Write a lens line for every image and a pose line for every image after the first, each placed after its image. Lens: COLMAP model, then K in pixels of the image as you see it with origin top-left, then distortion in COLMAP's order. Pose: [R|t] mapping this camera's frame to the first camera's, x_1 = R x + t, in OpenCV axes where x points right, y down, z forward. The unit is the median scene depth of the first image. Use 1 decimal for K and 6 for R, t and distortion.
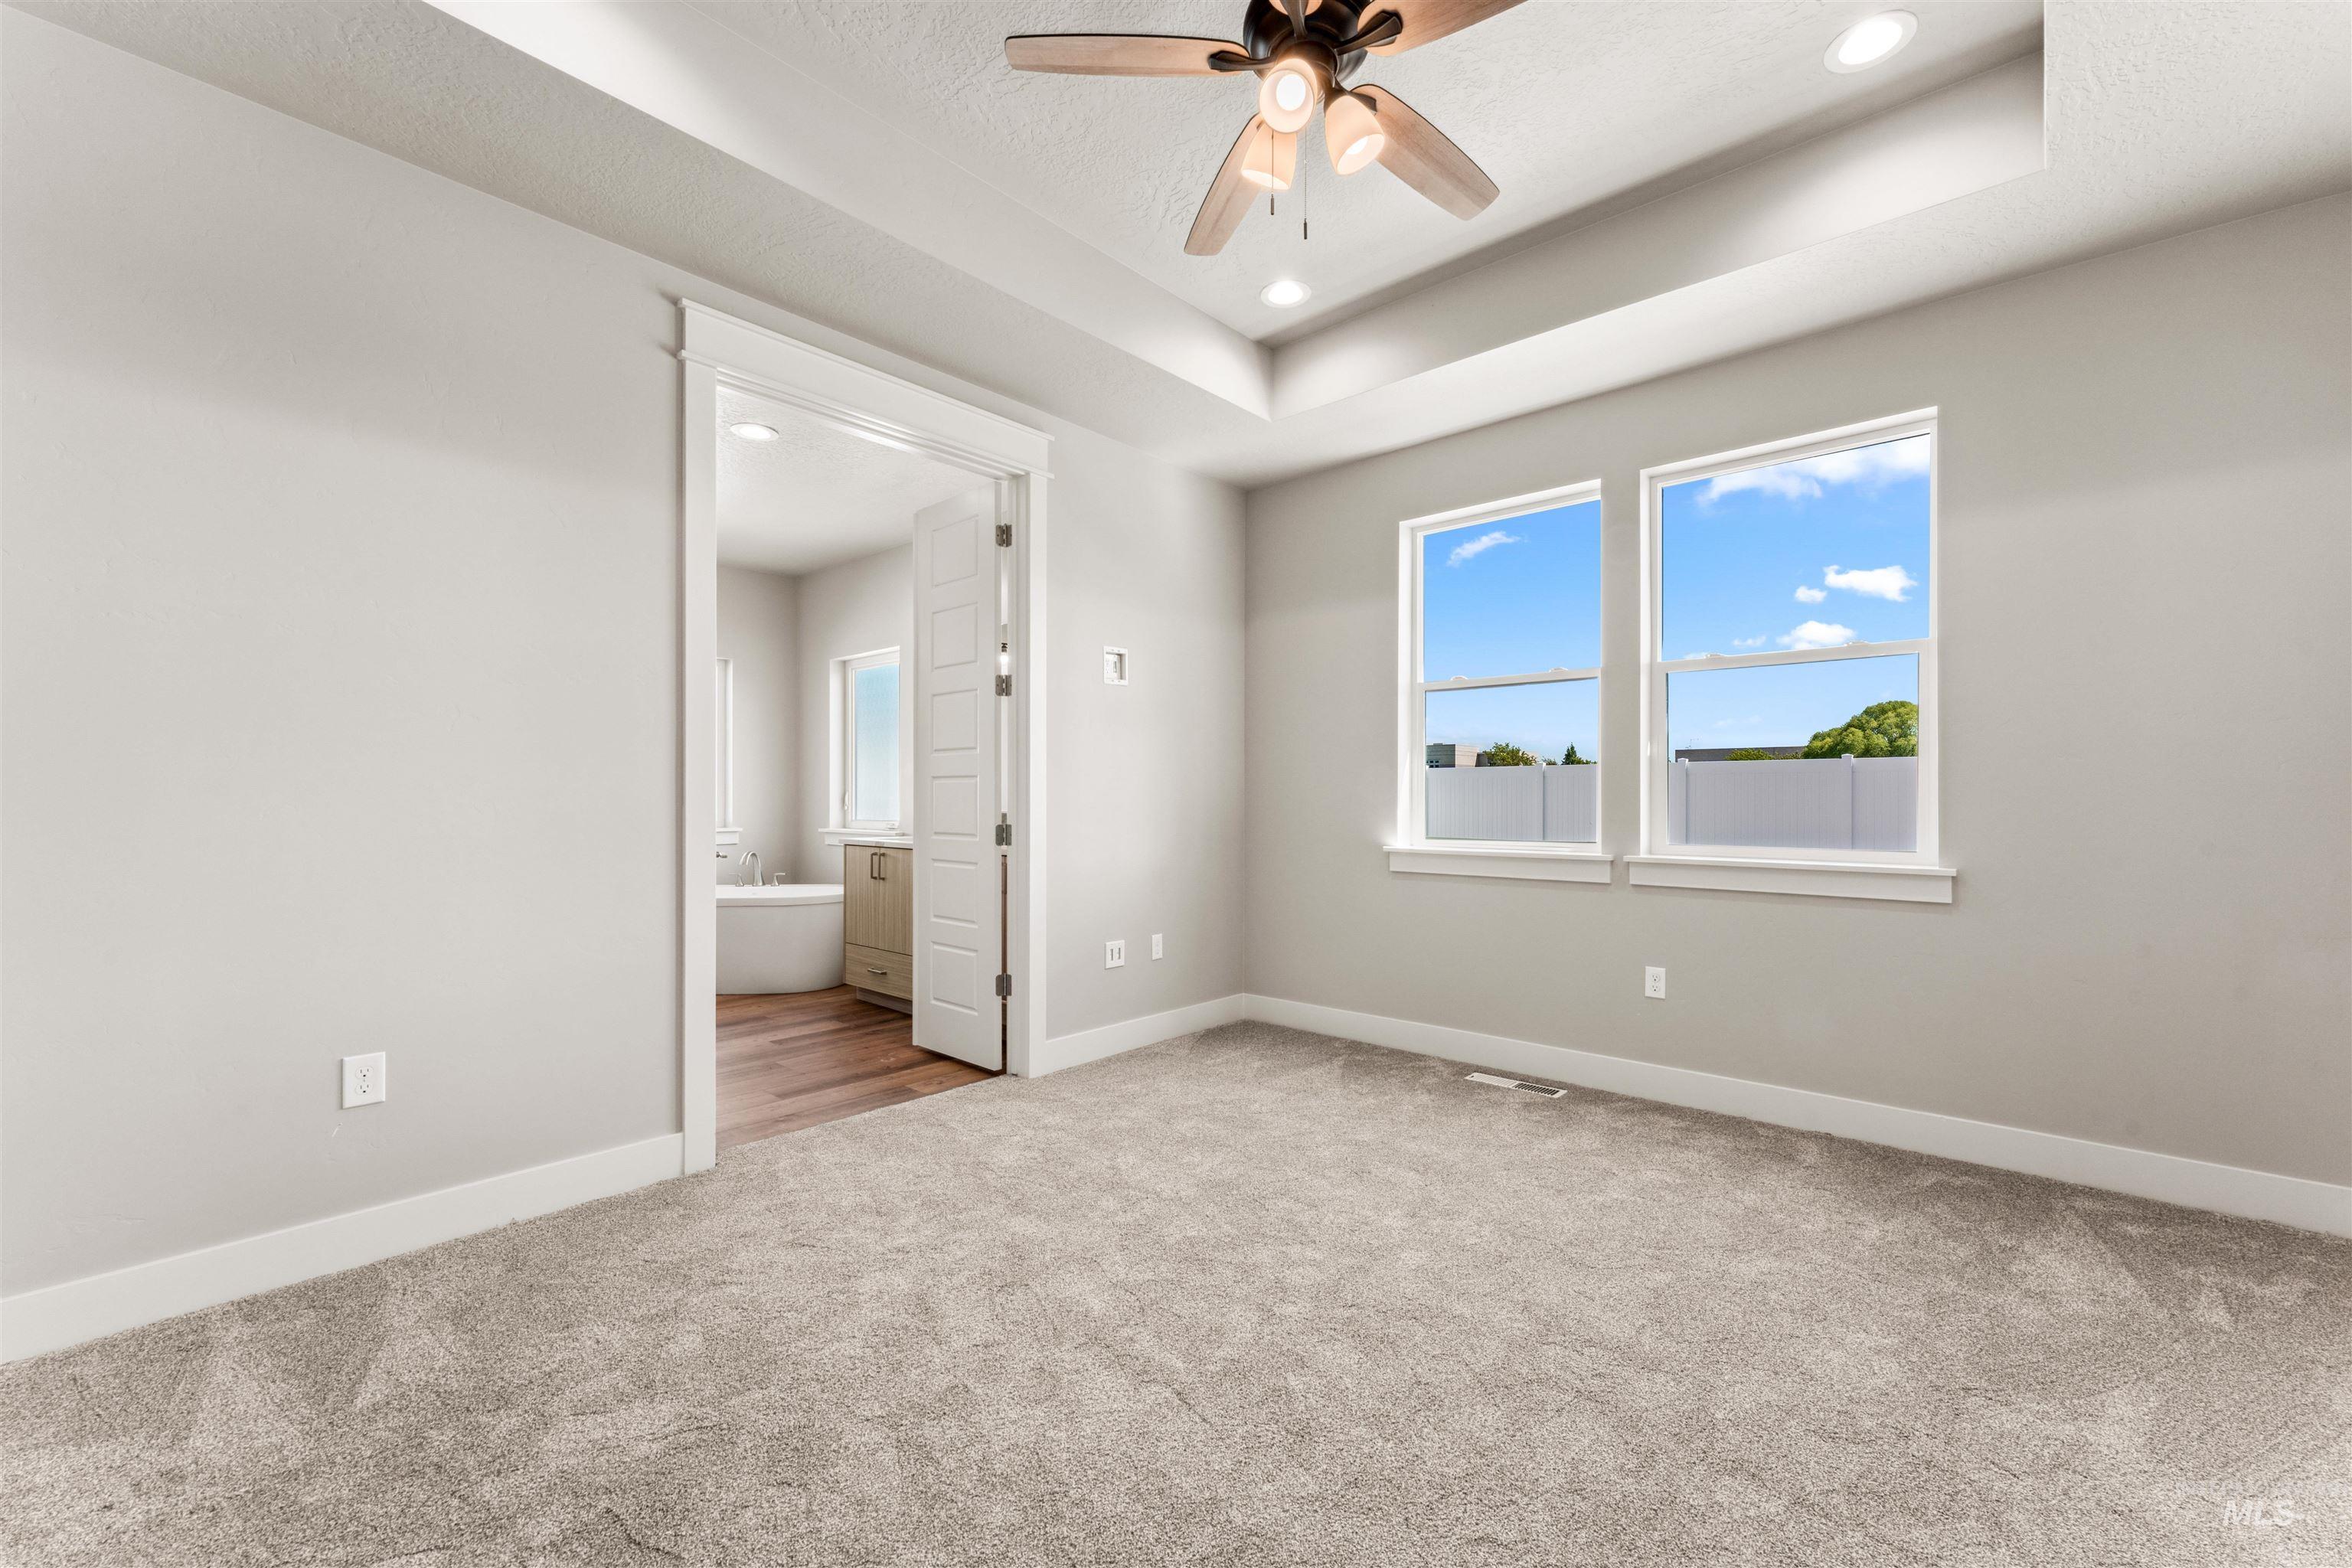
lens RADIAL K [[937.9, 0, 1181.5], [0, 937.9, 787.6], [0, 0, 1]] dist [0.000742, -0.000332]
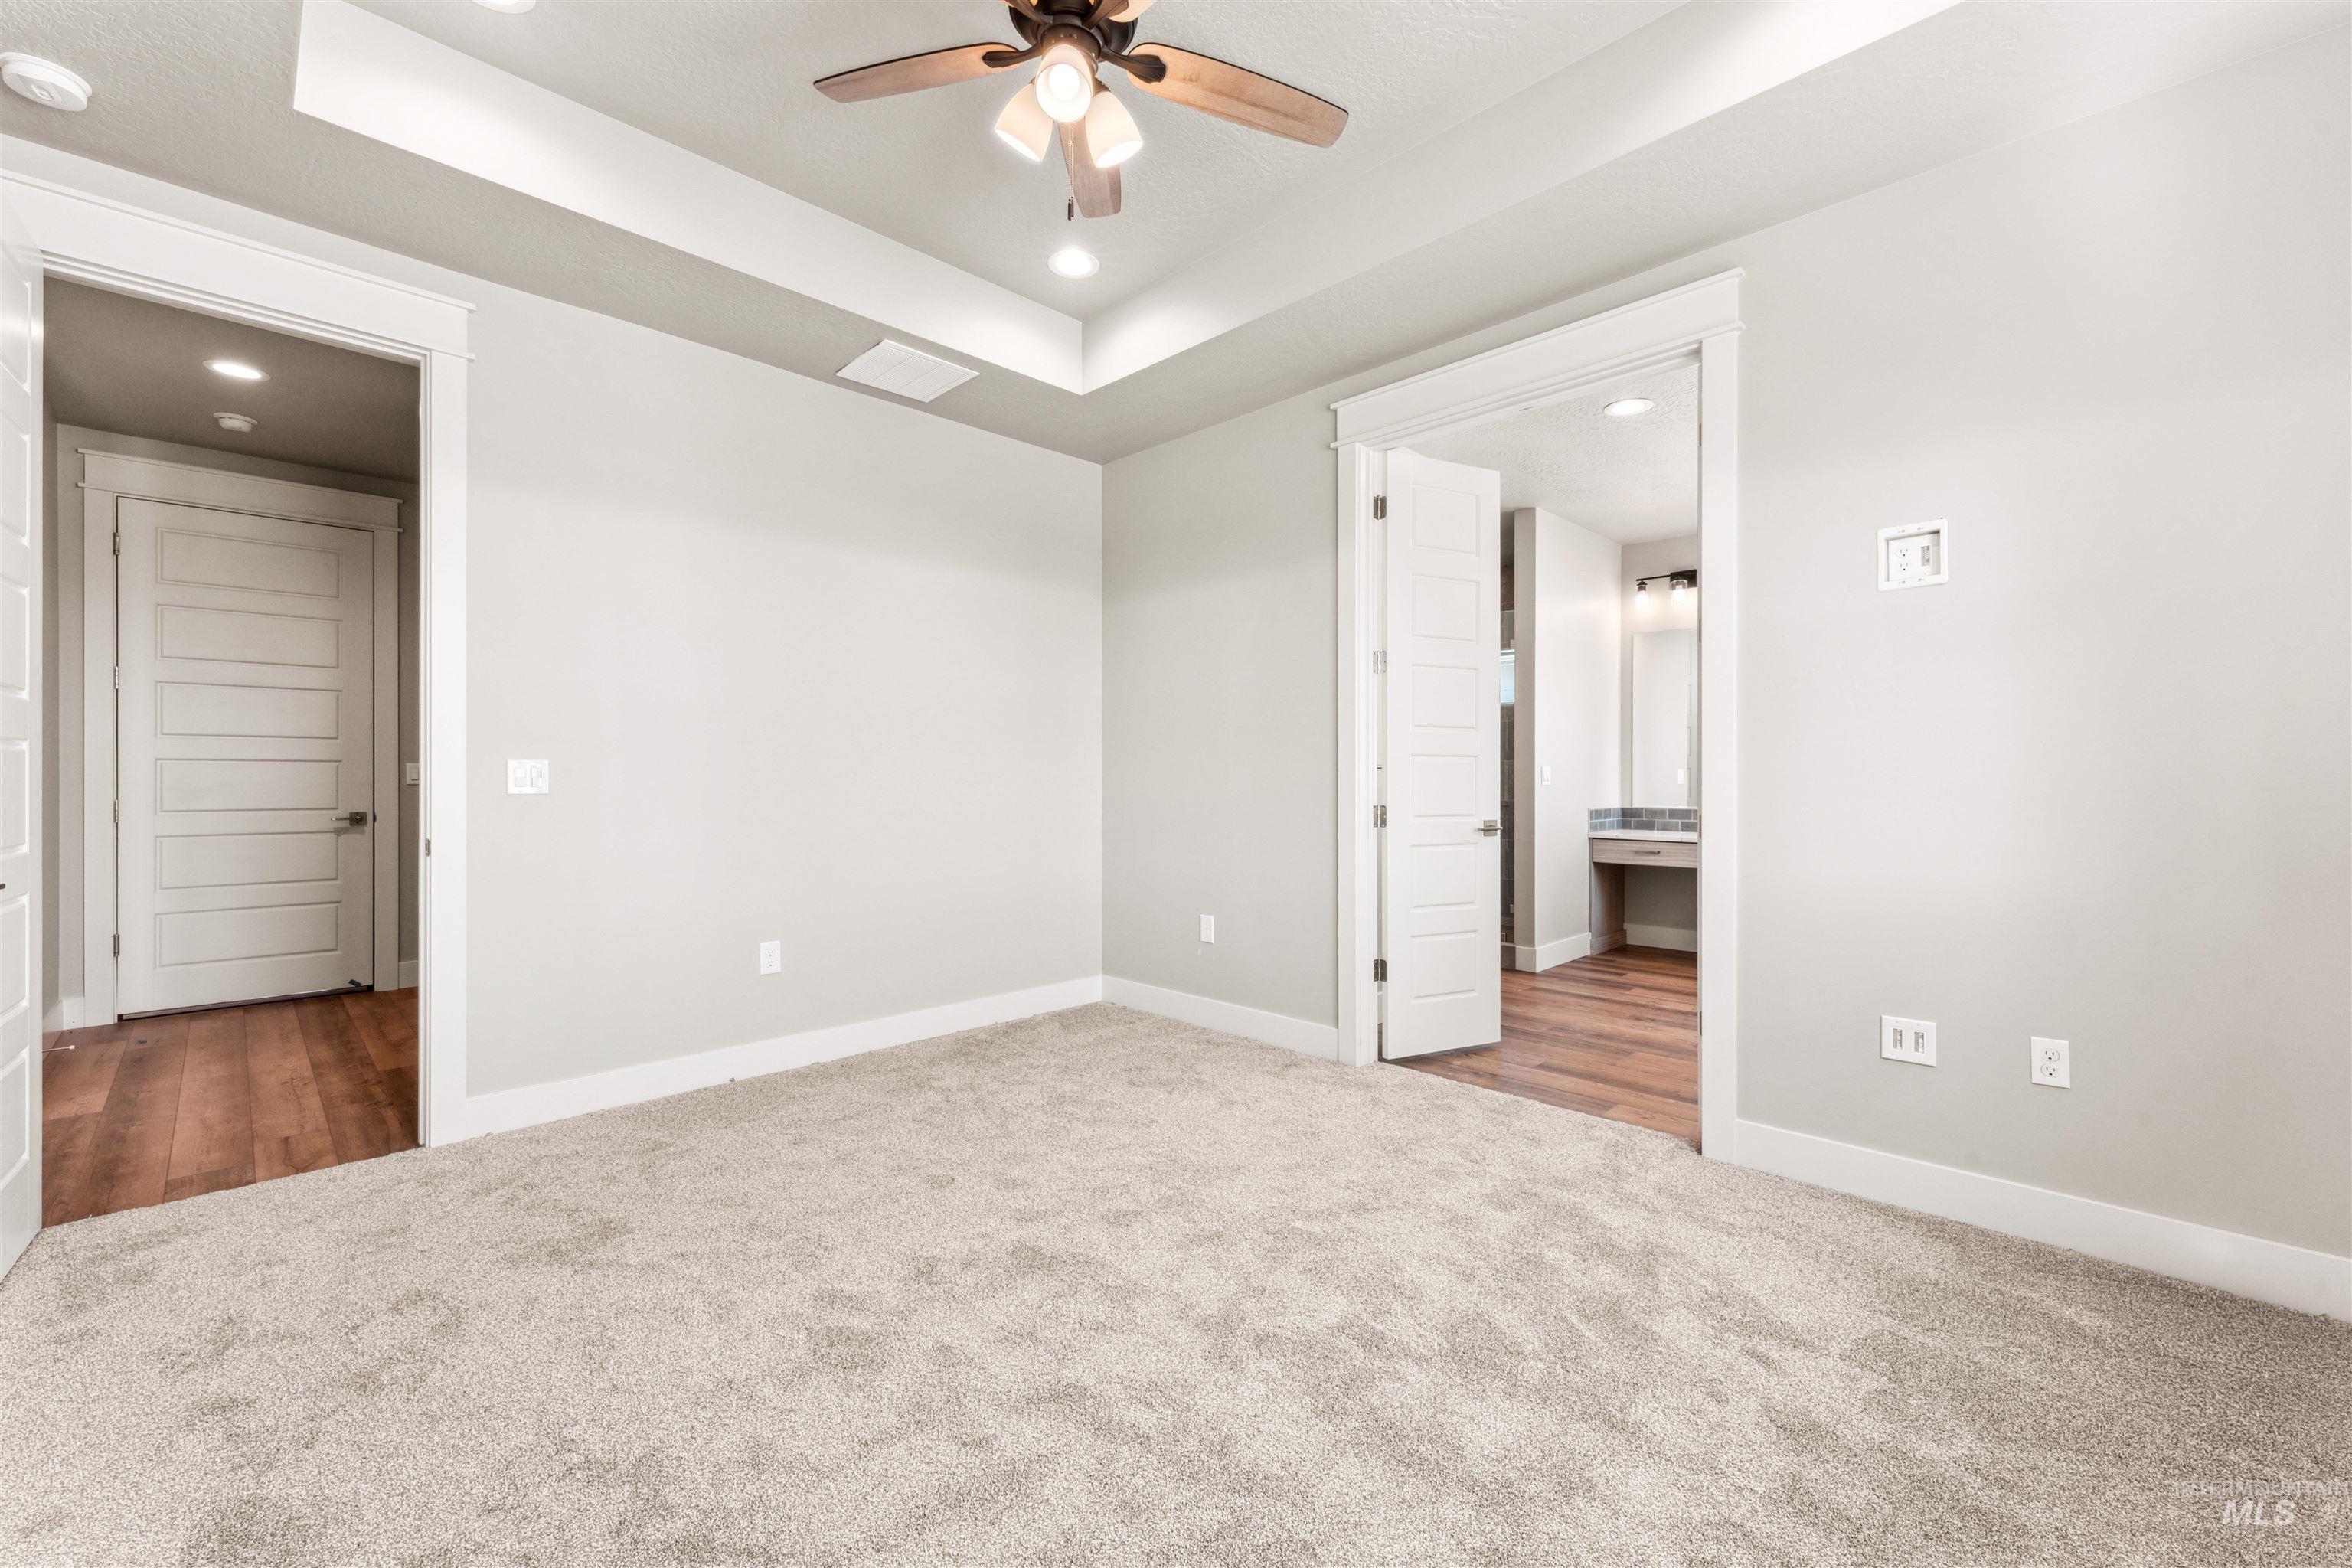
lens RADIAL K [[933.3, 0, 1165.9], [0, 933.3, 775.3], [0, 0, 1]] dist [0.000100, -0.000064]
pose [[-0.044145, -0.003224, -0.999020, 0.539540], [0.009570, 0.999948, -0.003649, 0.006844], [0.998979, -0.009722, -0.044112, 0.552961]]
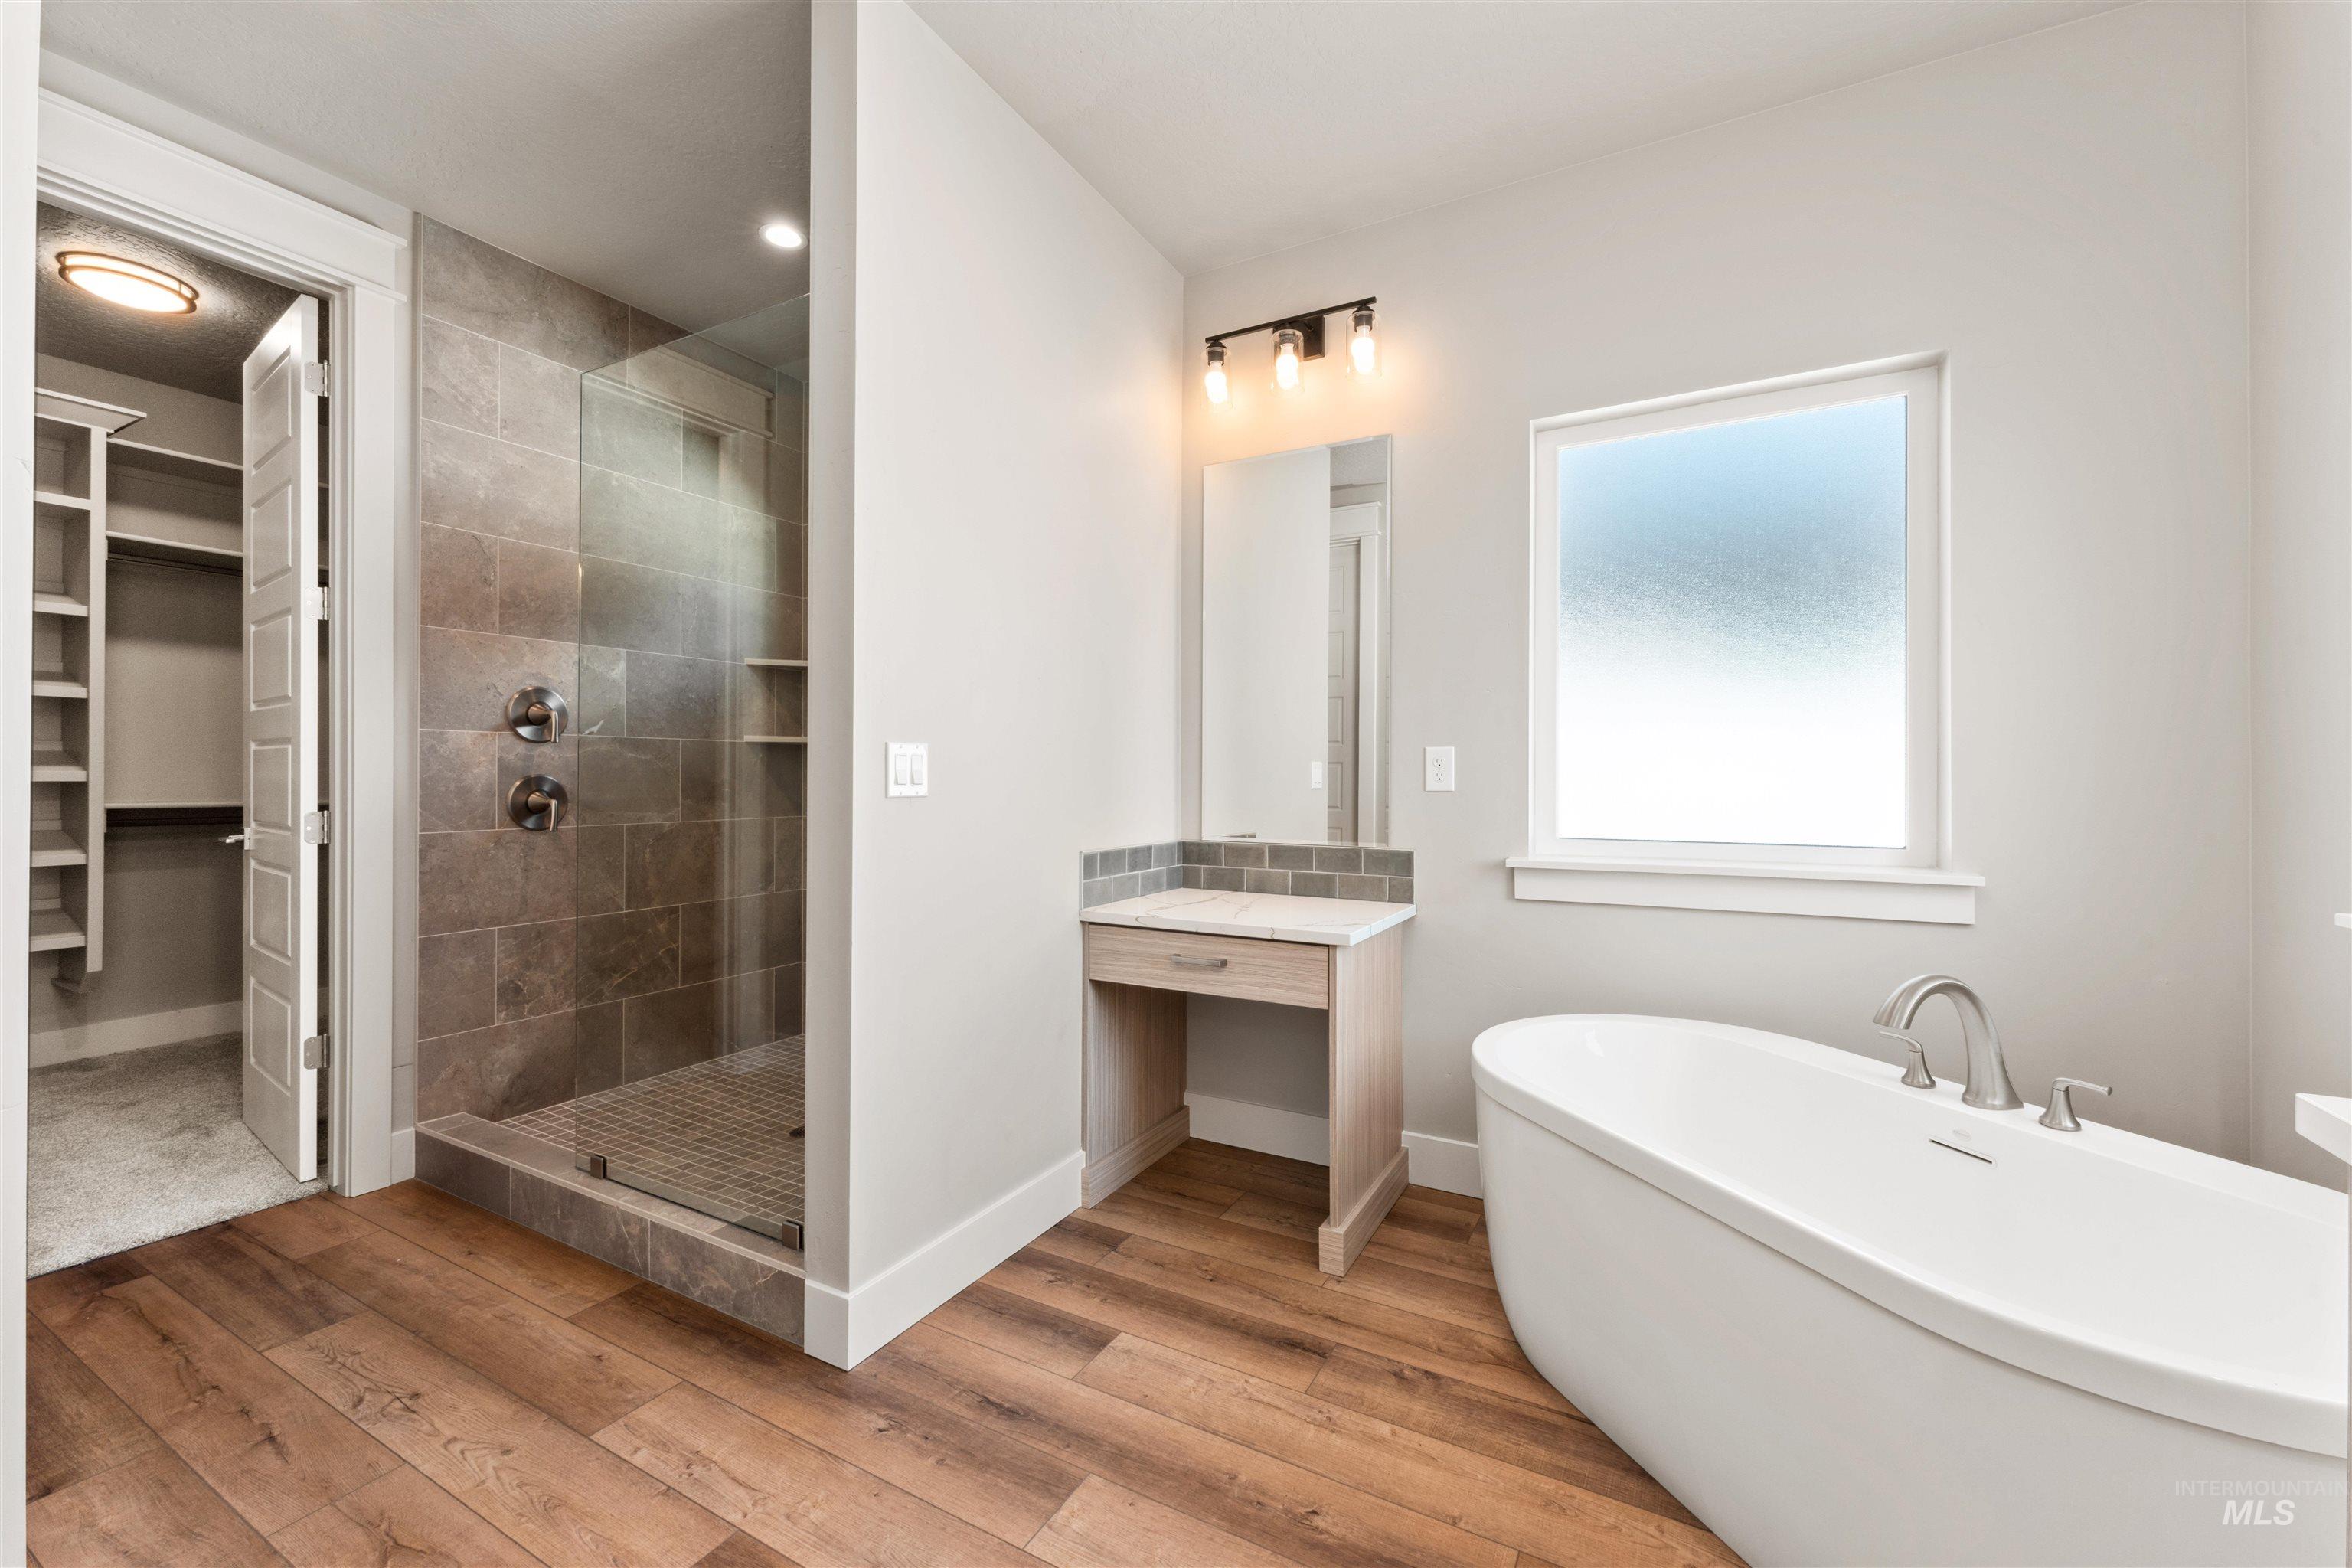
lens RADIAL K [[966.0, 0, 1132.2], [0, 966.0, 771.4], [0, 0, 1]] dist [0.003532, -0.000128]
pose [[0.216356, -0.006625, -0.976292, -0.348668], [0.007908, 0.999956, -0.005033, 0.012313], [0.976282, -0.006632, 0.216399, 1.055943]]
